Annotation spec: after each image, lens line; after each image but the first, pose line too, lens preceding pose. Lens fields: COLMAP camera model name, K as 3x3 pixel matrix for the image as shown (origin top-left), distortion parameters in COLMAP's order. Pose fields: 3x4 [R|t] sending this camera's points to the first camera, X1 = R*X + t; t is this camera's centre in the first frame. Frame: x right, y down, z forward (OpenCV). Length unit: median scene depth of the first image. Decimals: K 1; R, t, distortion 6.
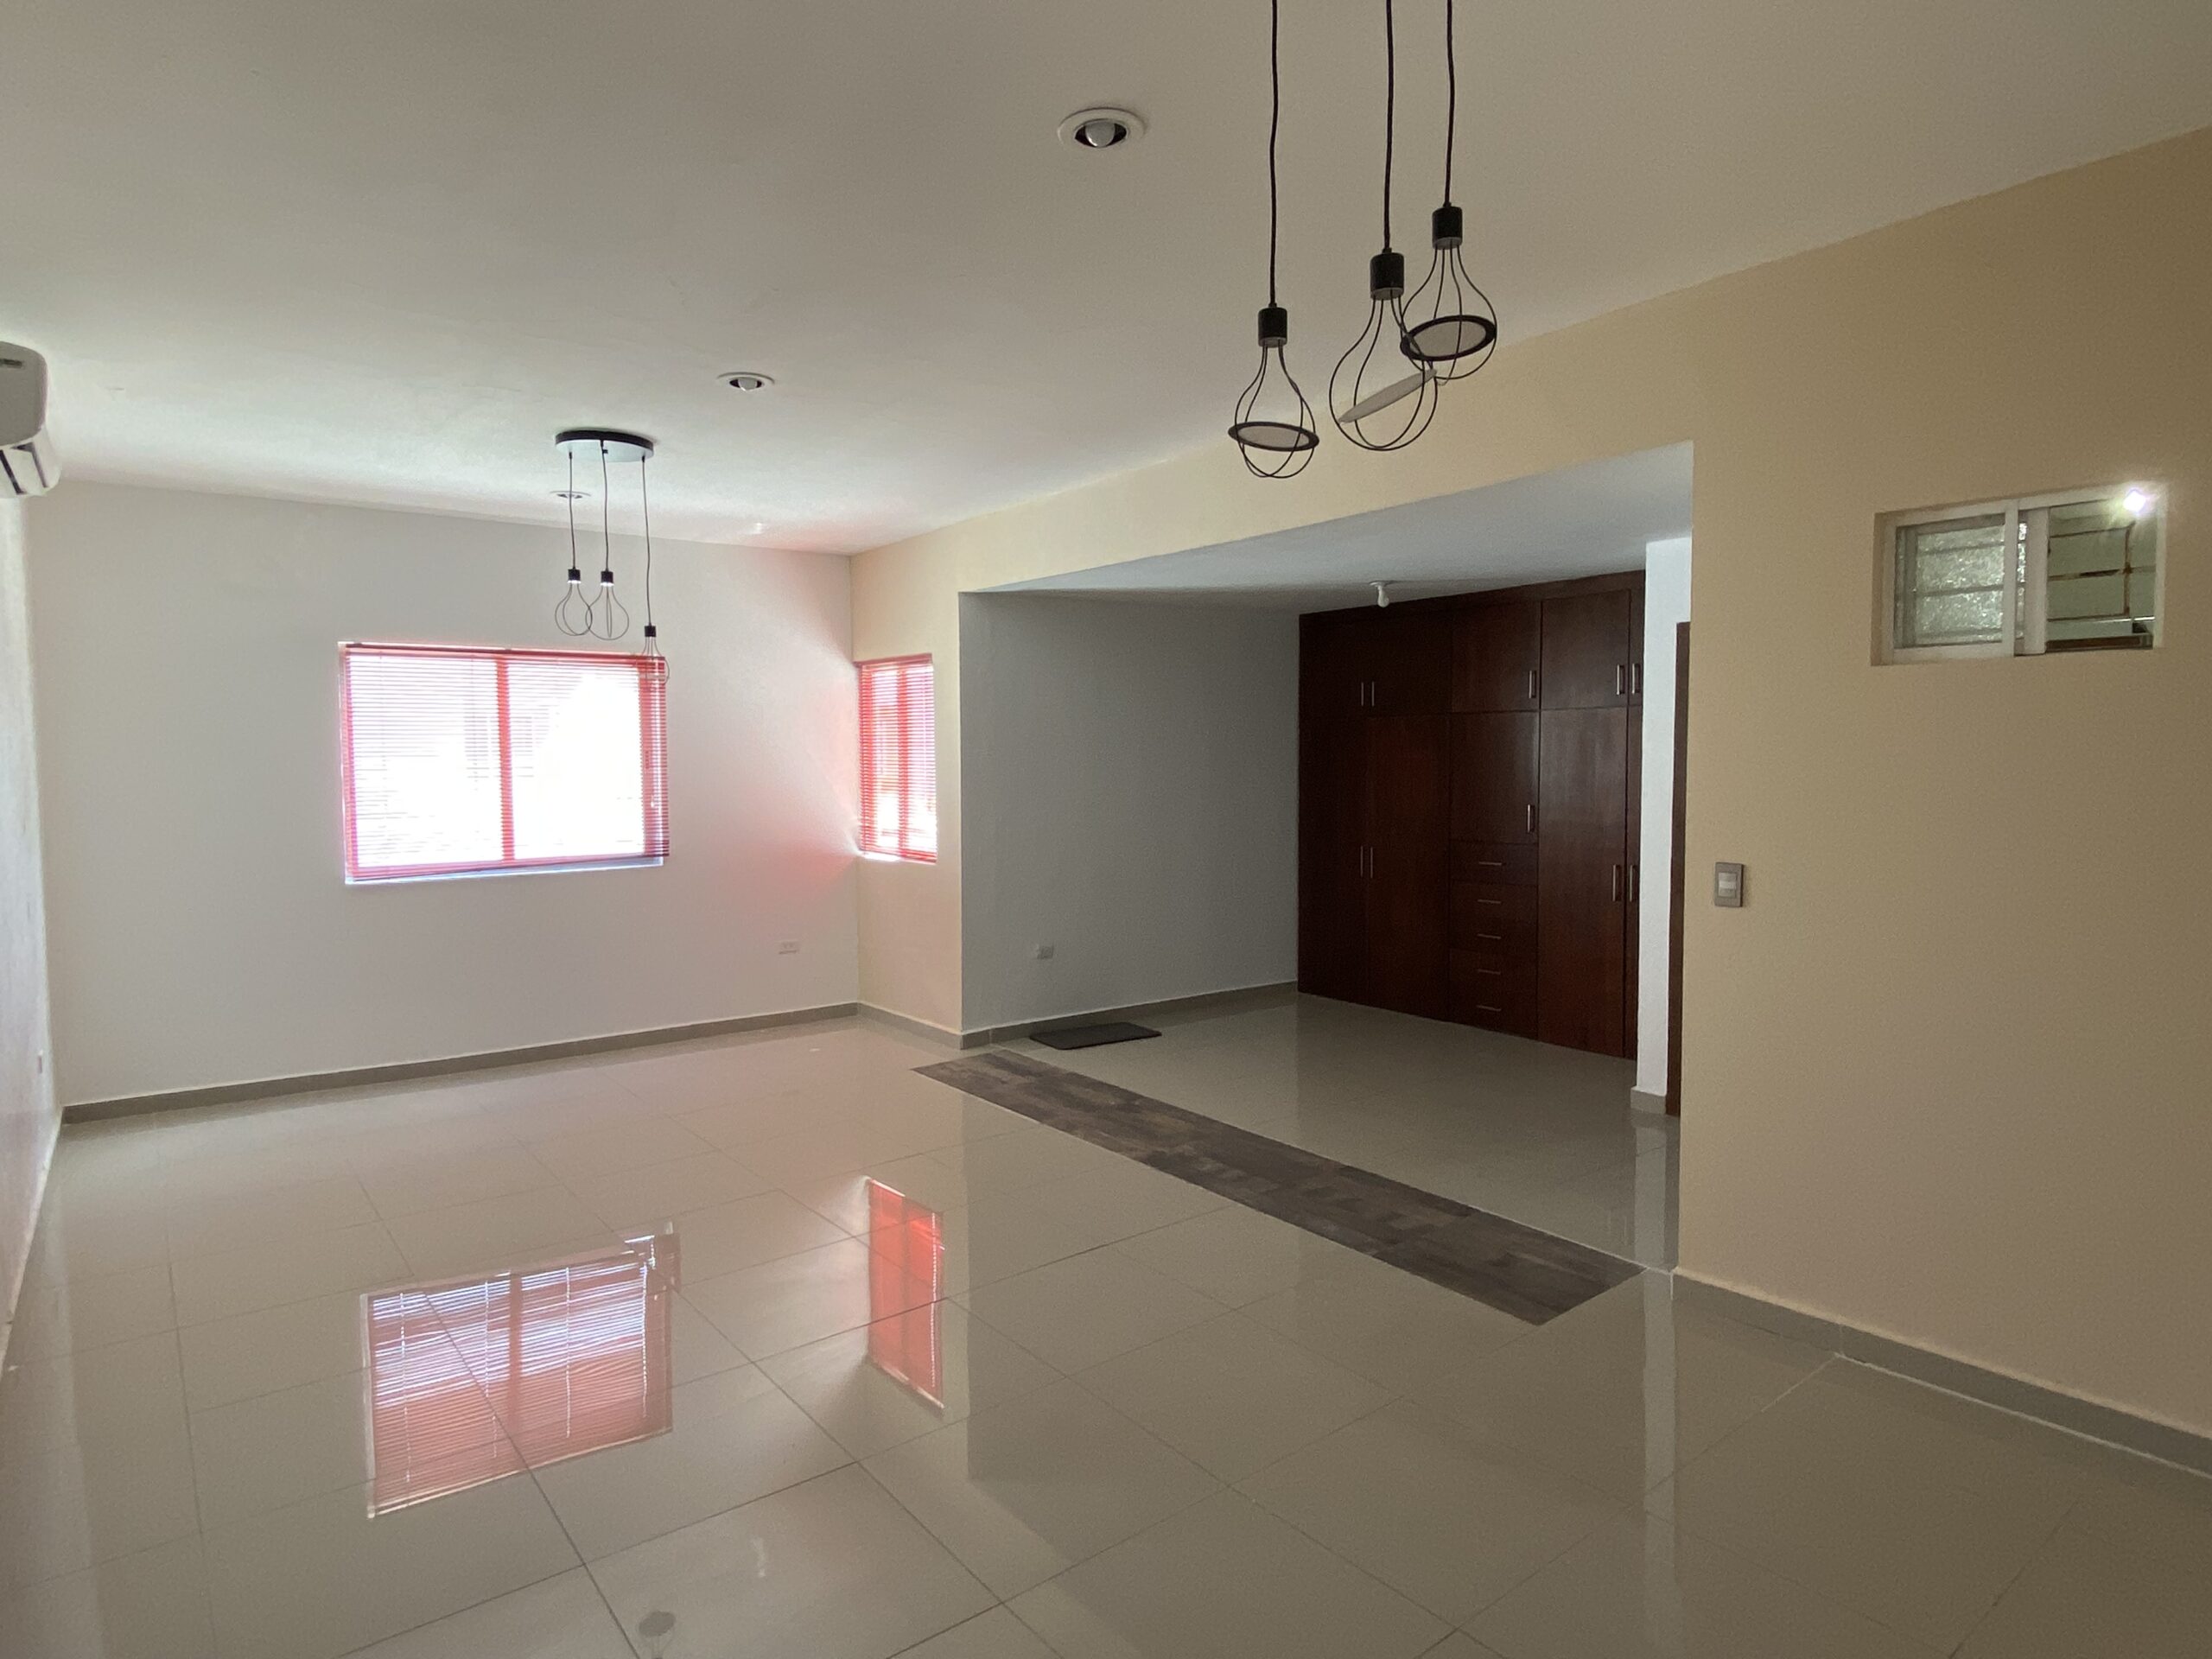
lens RADIAL K [[1221.3, 0, 1106.0], [0, 1221.3, 829.5], [0, 0, 1]] dist [0.072647, -0.069376]
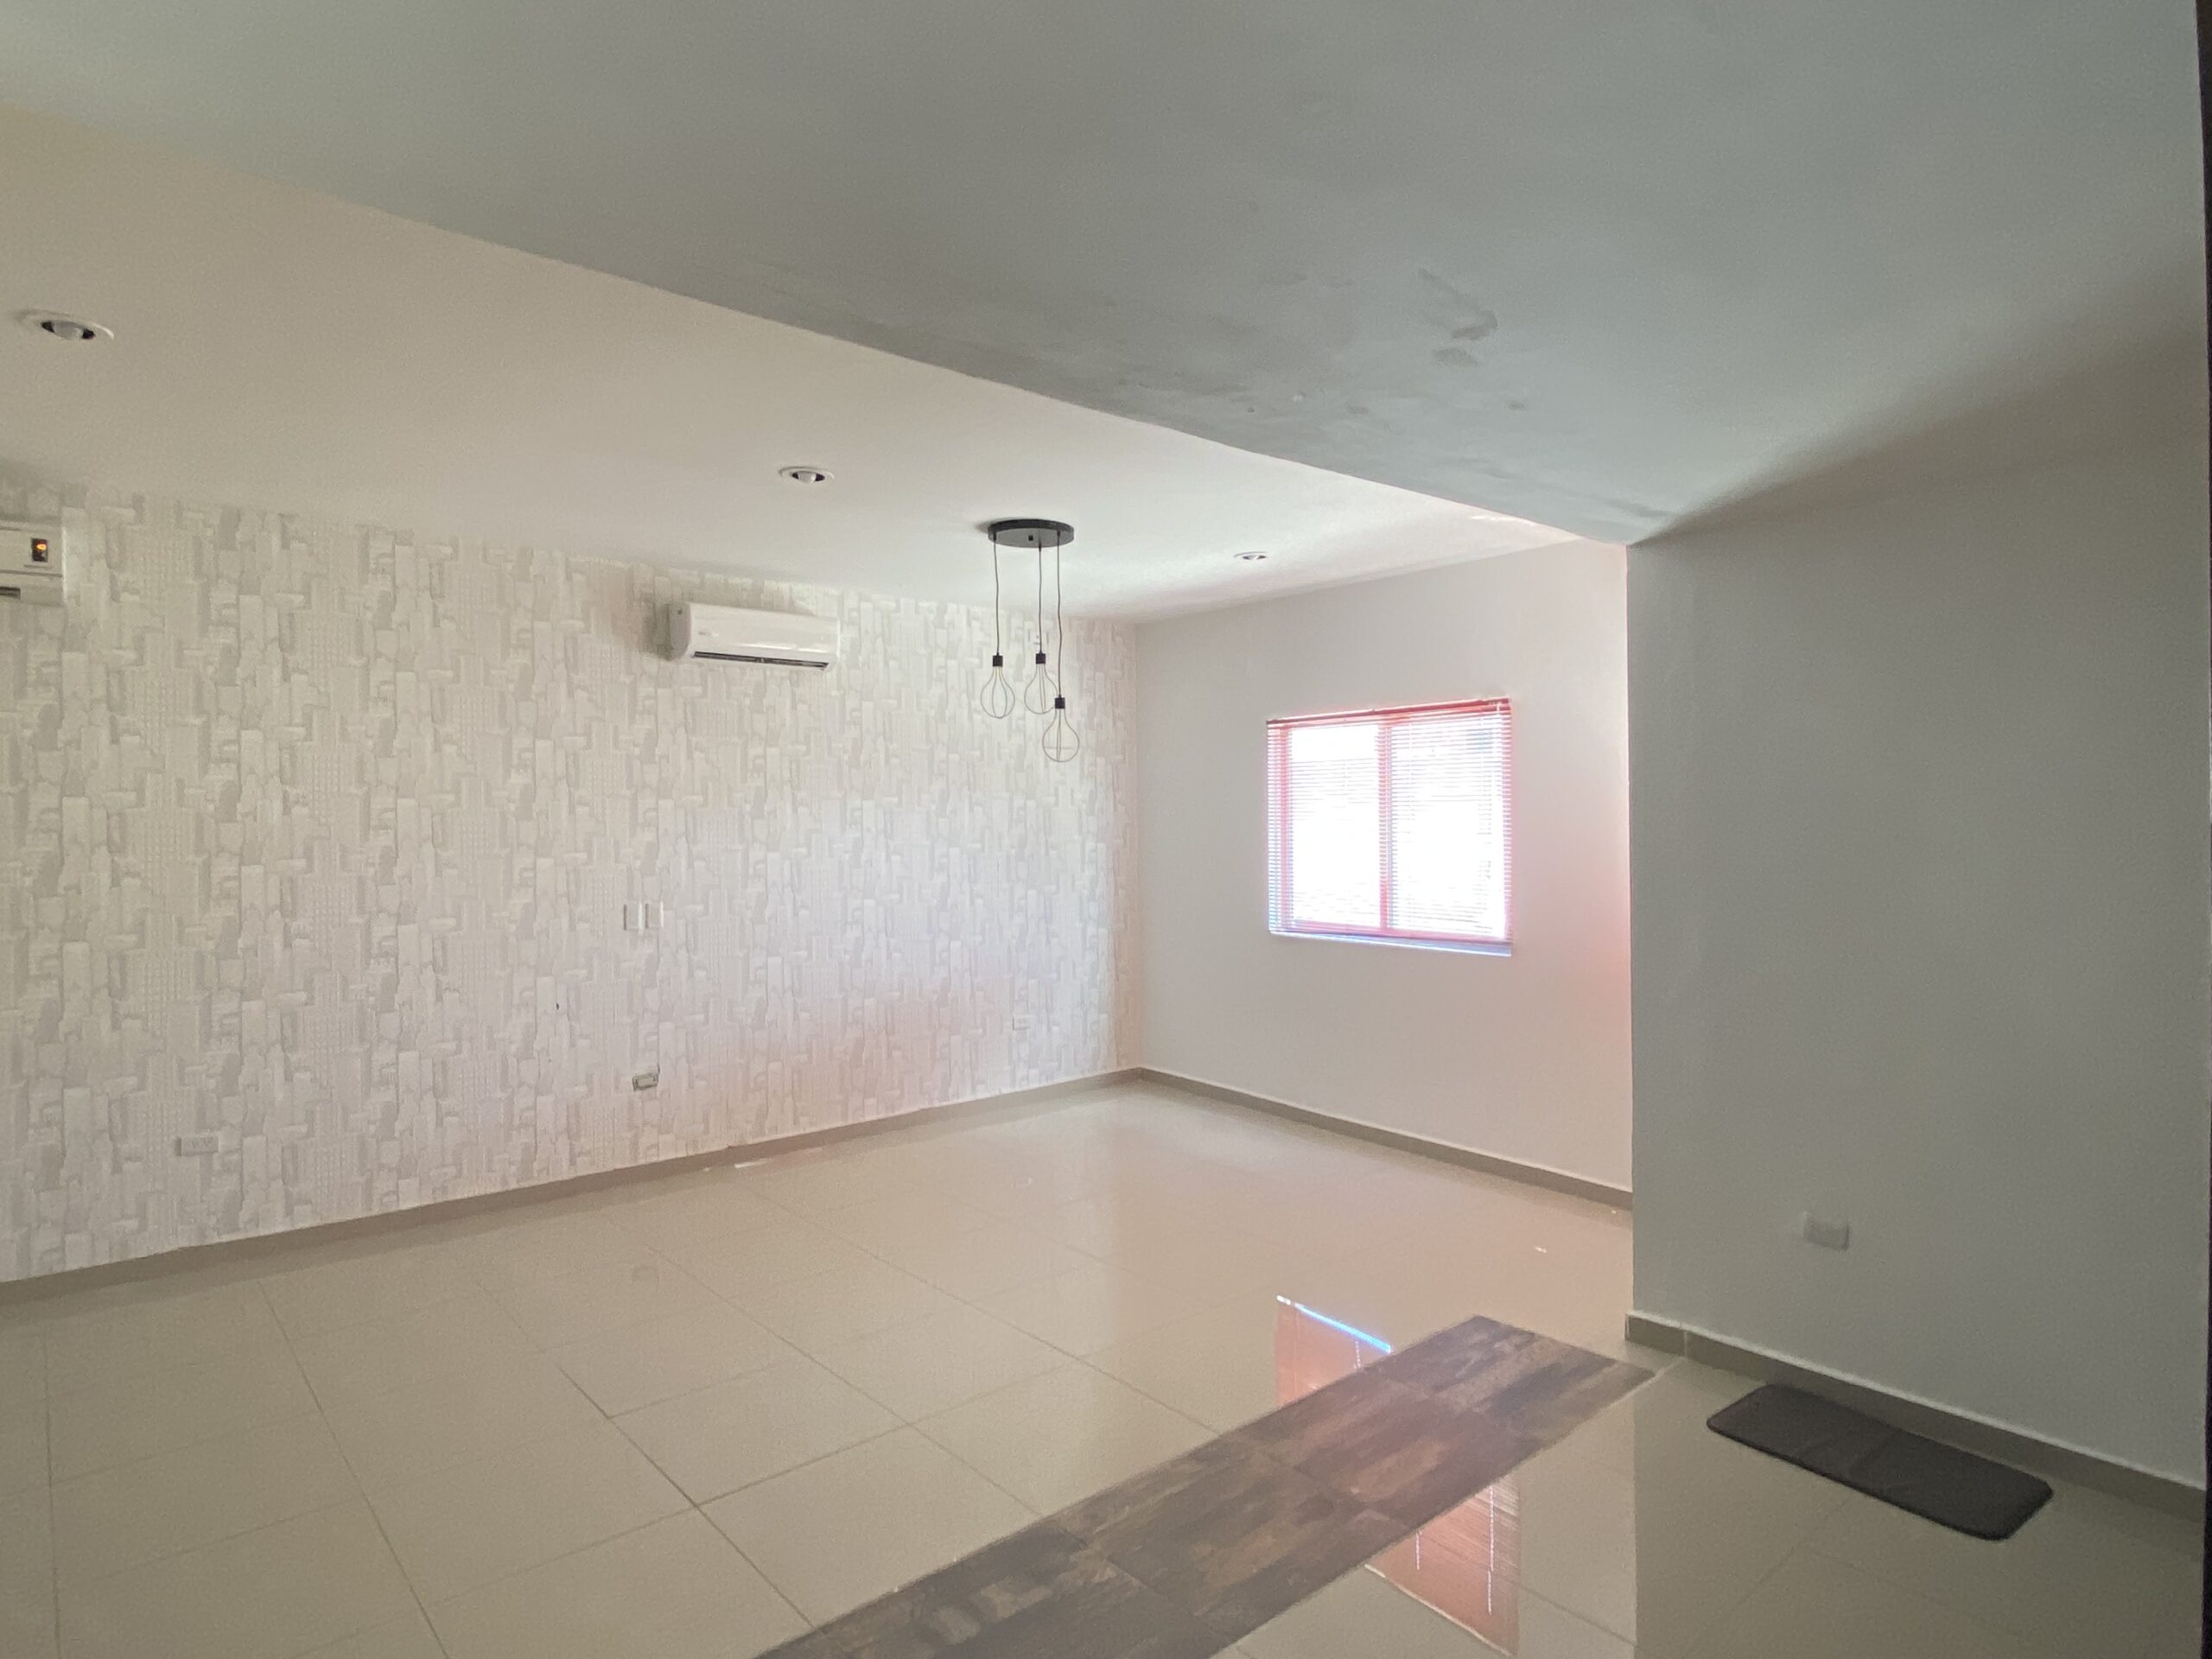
lens RADIAL K [[1254.1, 0, 1100.5], [0, 1254.1, 790.8], [0, 0, 1]] dist [0.005150, 0.001048]
pose [[0.045452, -0.006785, -0.998944, 0.510760], [-0.052464, 0.998581, -0.009170, -0.065728], [0.997588, 0.052825, 0.045031, 0.787028]]
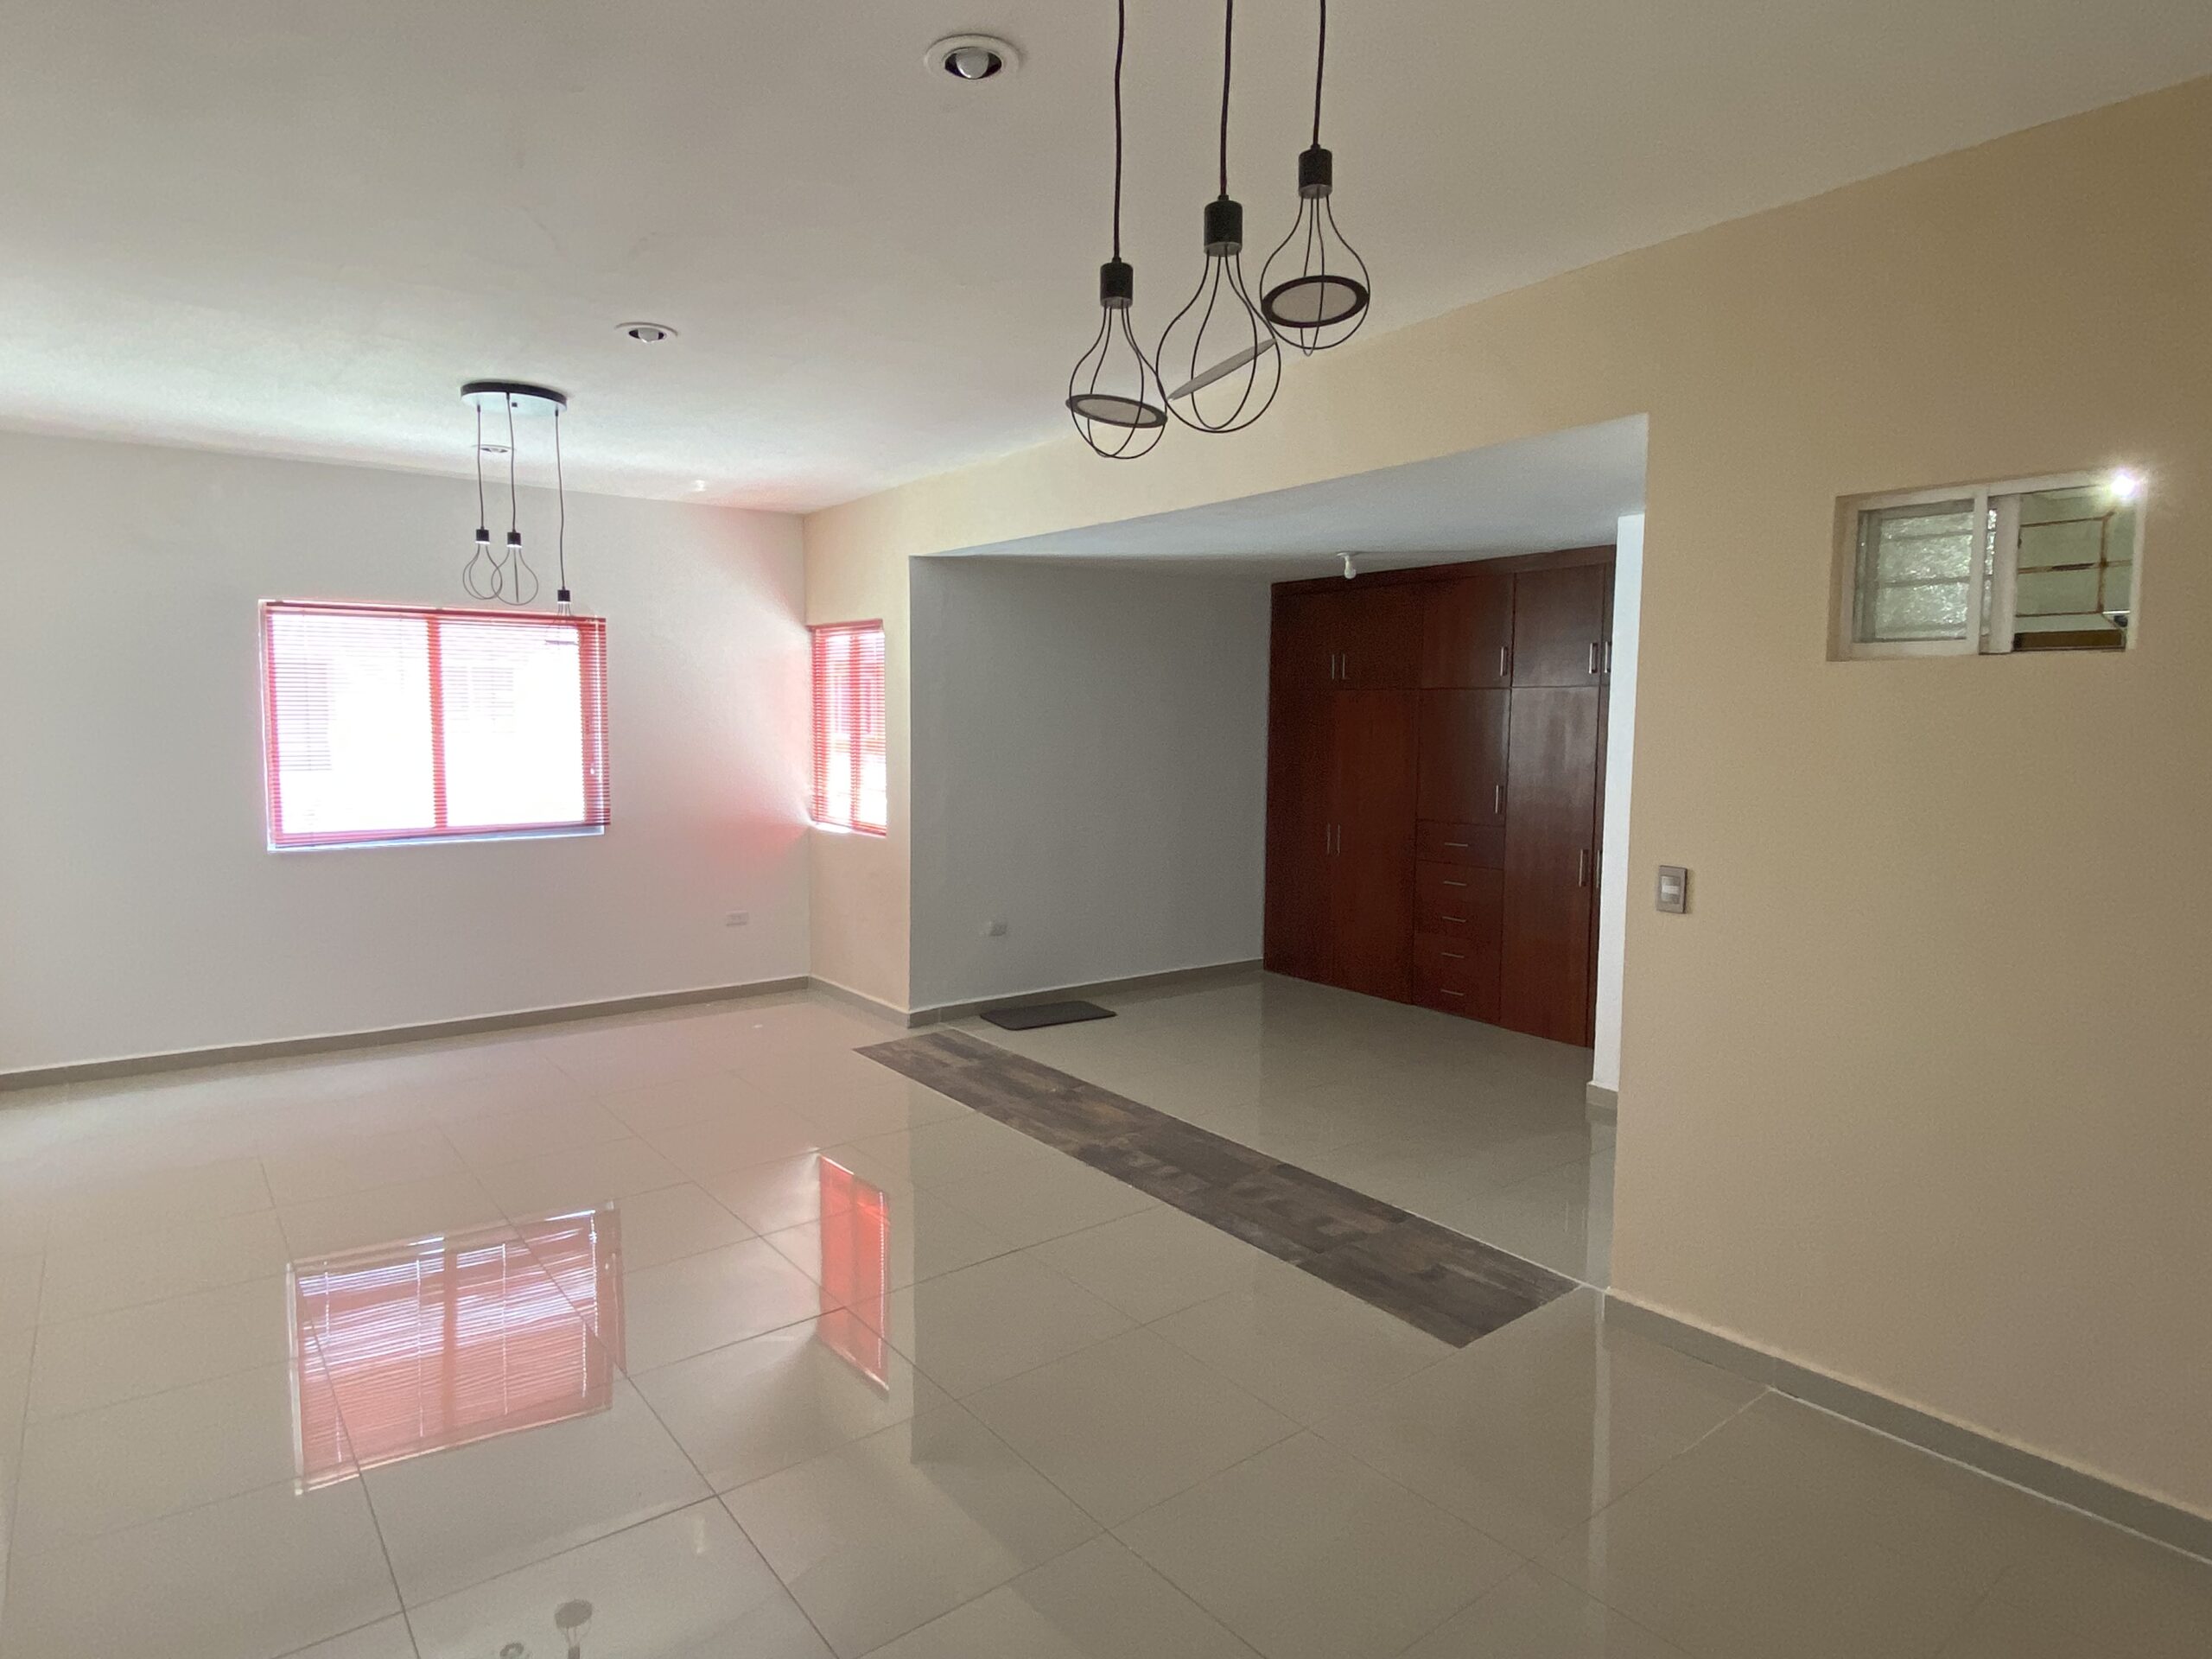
lens RADIAL K [[1221.4, 0, 1103.8], [0, 1221.4, 824.9], [0, 0, 1]] dist [0.069885, -0.064843]
pose [[0.999889, 0.014866, -0.001130, 0.039908], [-0.014826, 0.999450, 0.029676, -0.014879], [0.001570, -0.029656, 0.999559, 0.033514]]
